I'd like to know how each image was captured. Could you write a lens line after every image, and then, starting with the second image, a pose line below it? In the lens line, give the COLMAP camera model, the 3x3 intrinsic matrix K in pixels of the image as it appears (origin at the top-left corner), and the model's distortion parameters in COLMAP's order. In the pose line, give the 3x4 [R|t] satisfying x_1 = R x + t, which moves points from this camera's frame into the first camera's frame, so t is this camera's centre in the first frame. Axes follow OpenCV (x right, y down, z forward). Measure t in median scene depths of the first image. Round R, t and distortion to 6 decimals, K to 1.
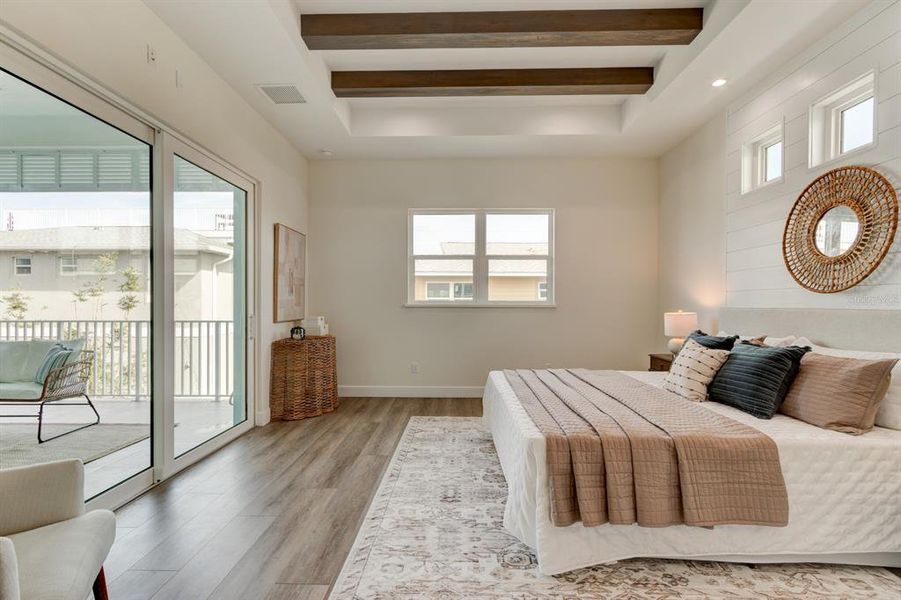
lens RADIAL K [[415.1, 0, 448.0], [0, 415.1, 303.9], [0, 0, 1]] dist [0.000260, 0.003203]
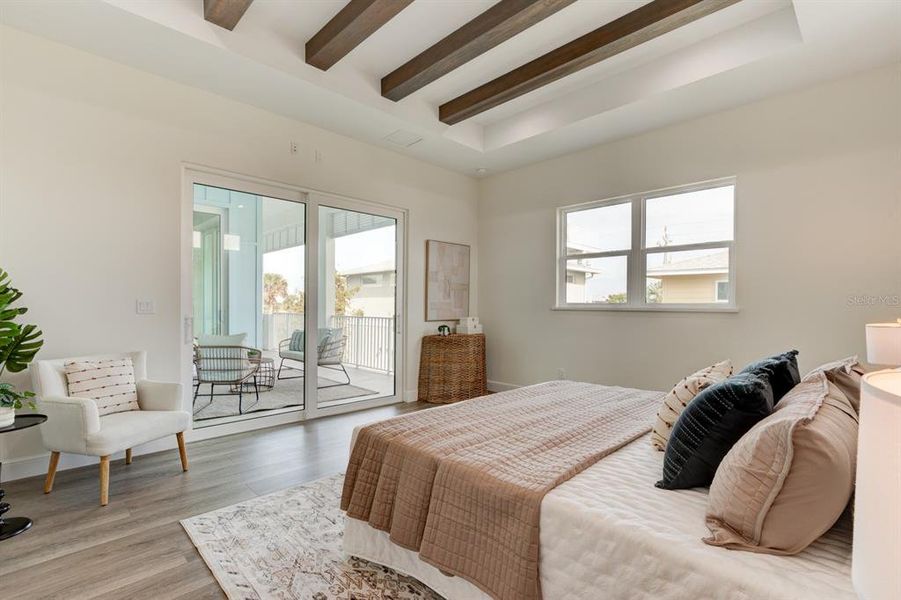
lens RADIAL K [[415.1, 0, 445.5], [0, 415.1, 303.7], [0, 0, 1]] dist [0.000260, 0.003203]
pose [[0.724344, 0.001004, -0.689438, 0.426073], [-0.007814, 0.999947, -0.006753, 0.002051], [0.689394, 0.010279, 0.724313, 0.138781]]
